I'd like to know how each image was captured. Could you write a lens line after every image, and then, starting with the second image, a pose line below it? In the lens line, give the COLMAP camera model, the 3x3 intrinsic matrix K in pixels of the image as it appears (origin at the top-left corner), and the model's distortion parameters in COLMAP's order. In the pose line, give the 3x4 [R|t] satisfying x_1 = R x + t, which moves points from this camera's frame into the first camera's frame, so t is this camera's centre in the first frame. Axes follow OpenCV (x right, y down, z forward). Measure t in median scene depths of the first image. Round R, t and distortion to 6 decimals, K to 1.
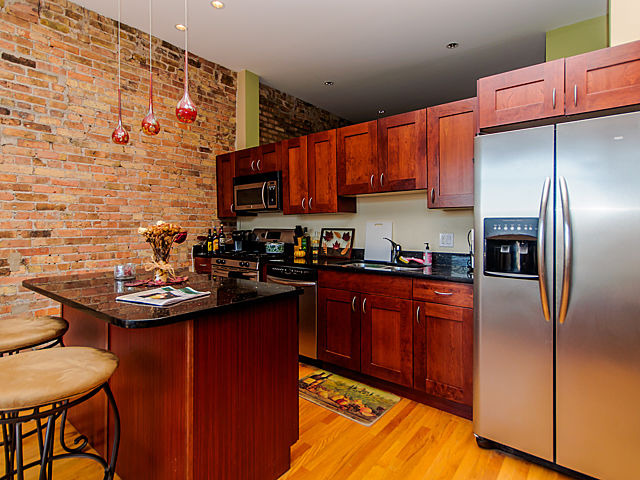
lens RADIAL K [[344.8, 0, 312.0], [0, 344.8, 225.7], [0, 0, 1]] dist [-0.000386, 0.000064]
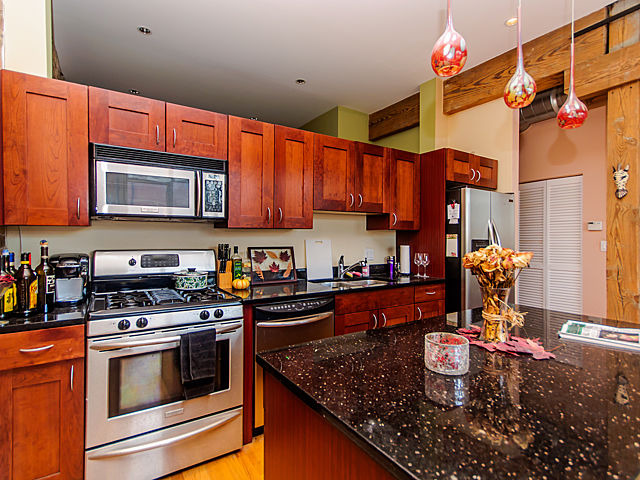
lens RADIAL K [[326.8, 0, 320.0], [0, 326.8, 240.0], [0, 0, 1]] dist [0.002145, 0.000194]
pose [[0.305313, 0.002252, 0.952249, -0.650831], [0.000058, 0.999997, -0.002383, -0.006410], [-0.952252, 0.000783, 0.305312, 0.674550]]
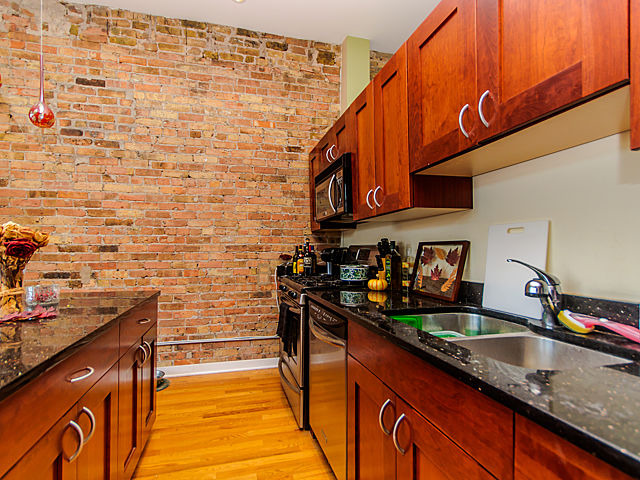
lens RADIAL K [[327.3, 0, 306.9], [0, 327.3, 246.7], [0, 0, 1]] dist [0.005396, 0.001399]
pose [[0.798411, -0.004084, -0.602098, 0.220103], [-0.001272, 0.999963, -0.008470, 0.021176], [0.602111, 0.007529, 0.798377, 0.490674]]
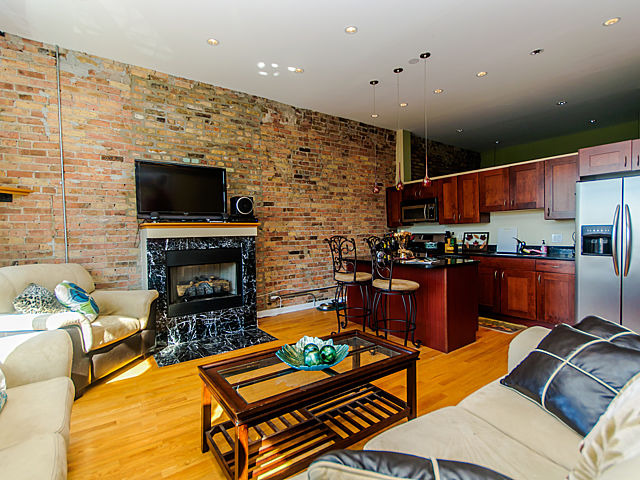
lens RADIAL K [[314.4, 0, 320.0], [0, 314.4, 240.0], [0, 0, 1]] dist [0.000084, -0.000175]
pose [[0.964810, -0.011620, -0.262692, -0.244602], [0.018401, 0.999558, 0.023366, -0.003987], [0.262305, -0.027378, 0.964597, -0.590263]]
